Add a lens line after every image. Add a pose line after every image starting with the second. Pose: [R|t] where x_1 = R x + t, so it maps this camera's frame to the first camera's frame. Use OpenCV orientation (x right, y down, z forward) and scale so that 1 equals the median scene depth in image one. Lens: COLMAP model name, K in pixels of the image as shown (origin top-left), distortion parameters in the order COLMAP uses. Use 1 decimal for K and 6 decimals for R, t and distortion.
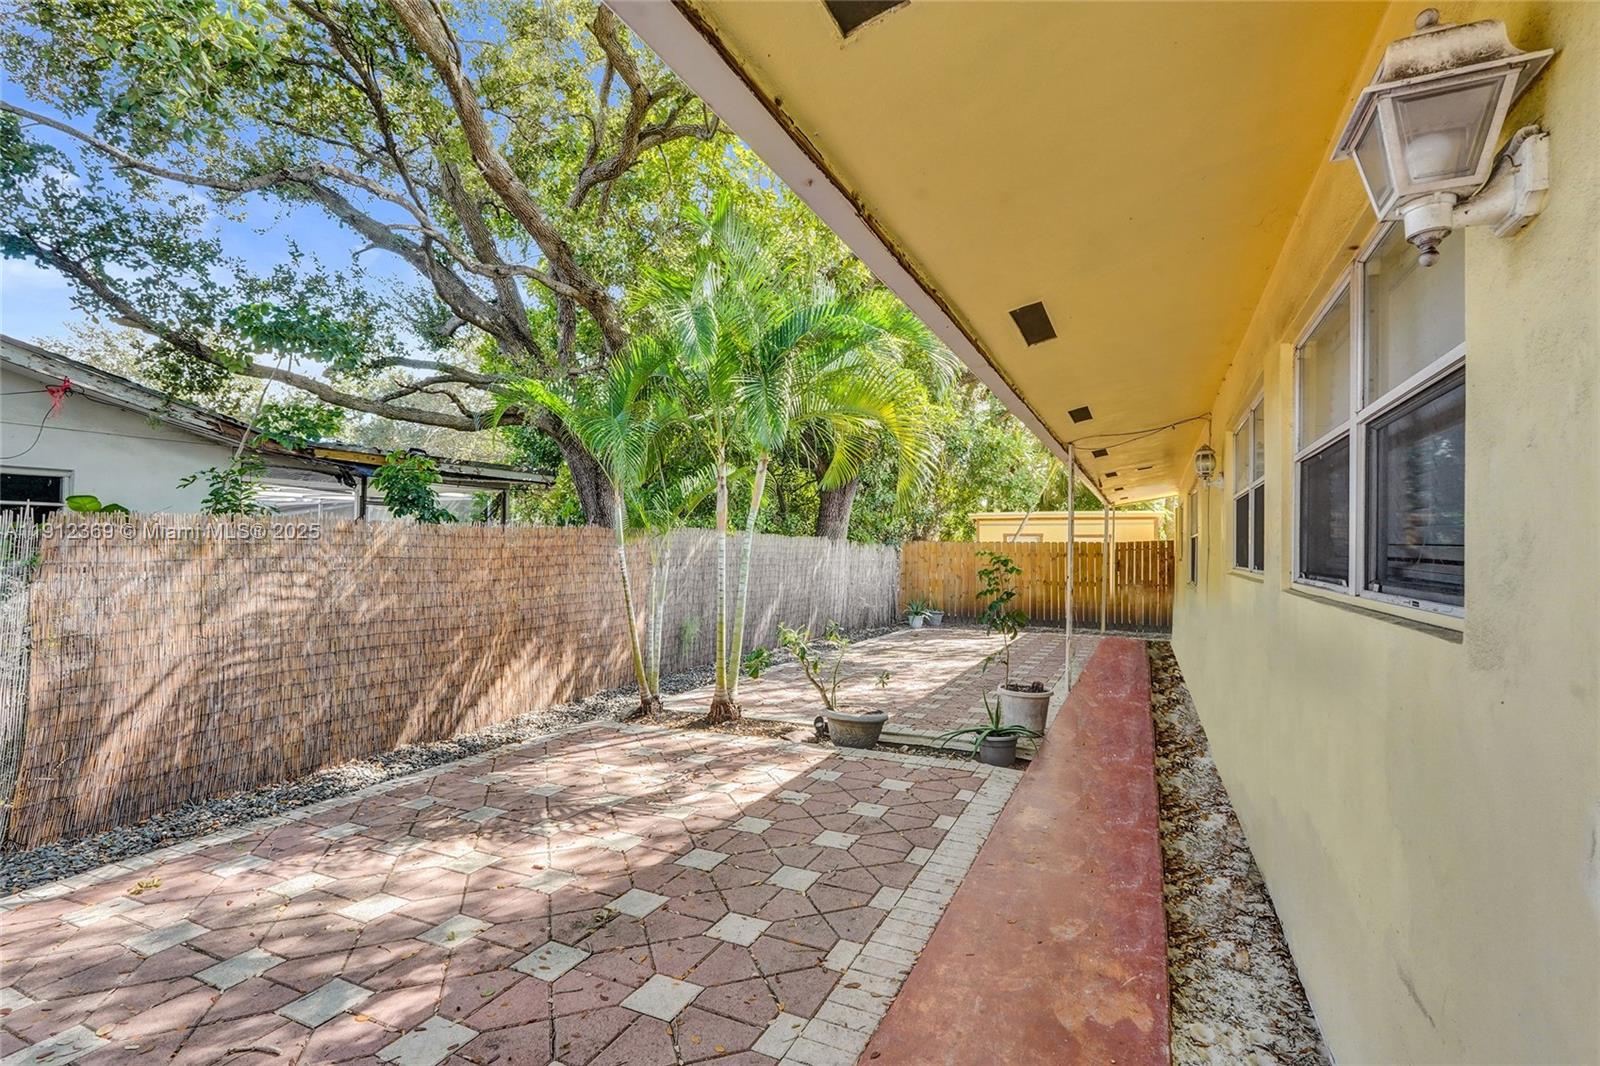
lens RADIAL K [[740.8, 0, 800.0], [0, 740.8, 533.0], [0, 0, 1]] dist [0.001043, 0.000855]
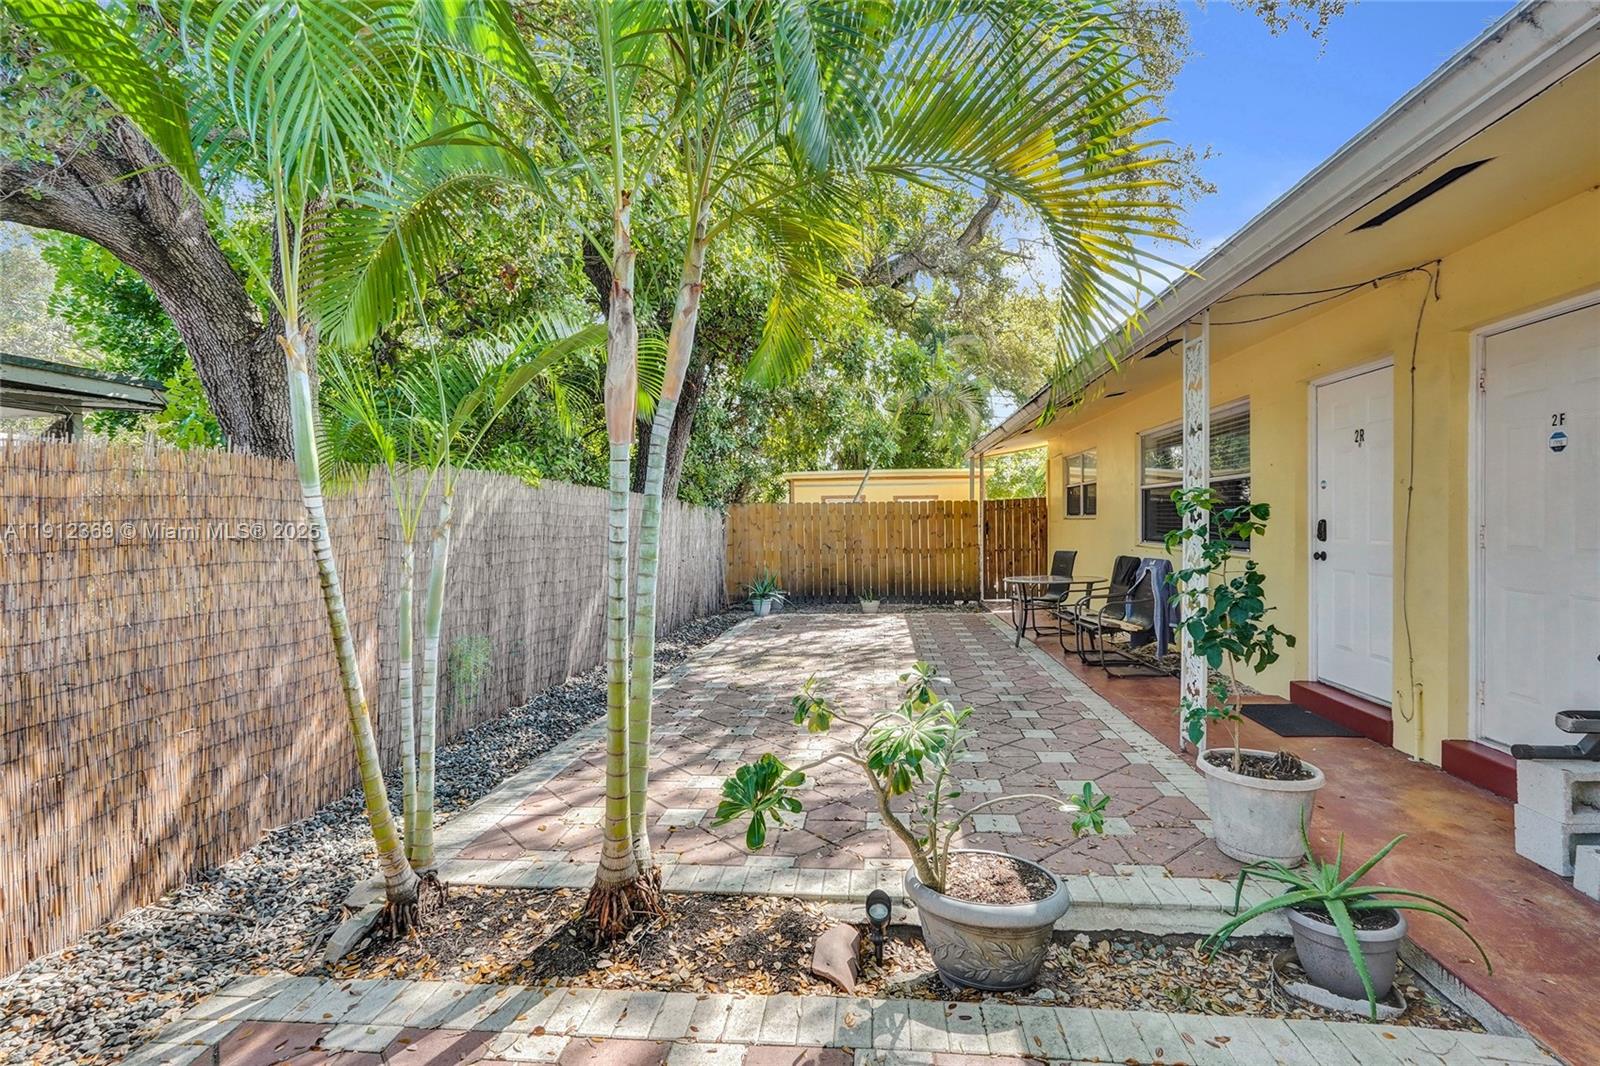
lens RADIAL K [[758.9, 0, 799.2], [0, 758.9, 523.5], [0, 0, 1]] dist [0.001693, 0.000735]
pose [[0.946489, -0.021289, 0.322034, -0.115722], [0.012989, 0.999526, 0.027902, 0.023493], [-0.322475, -0.022226, 0.946317, 0.483767]]
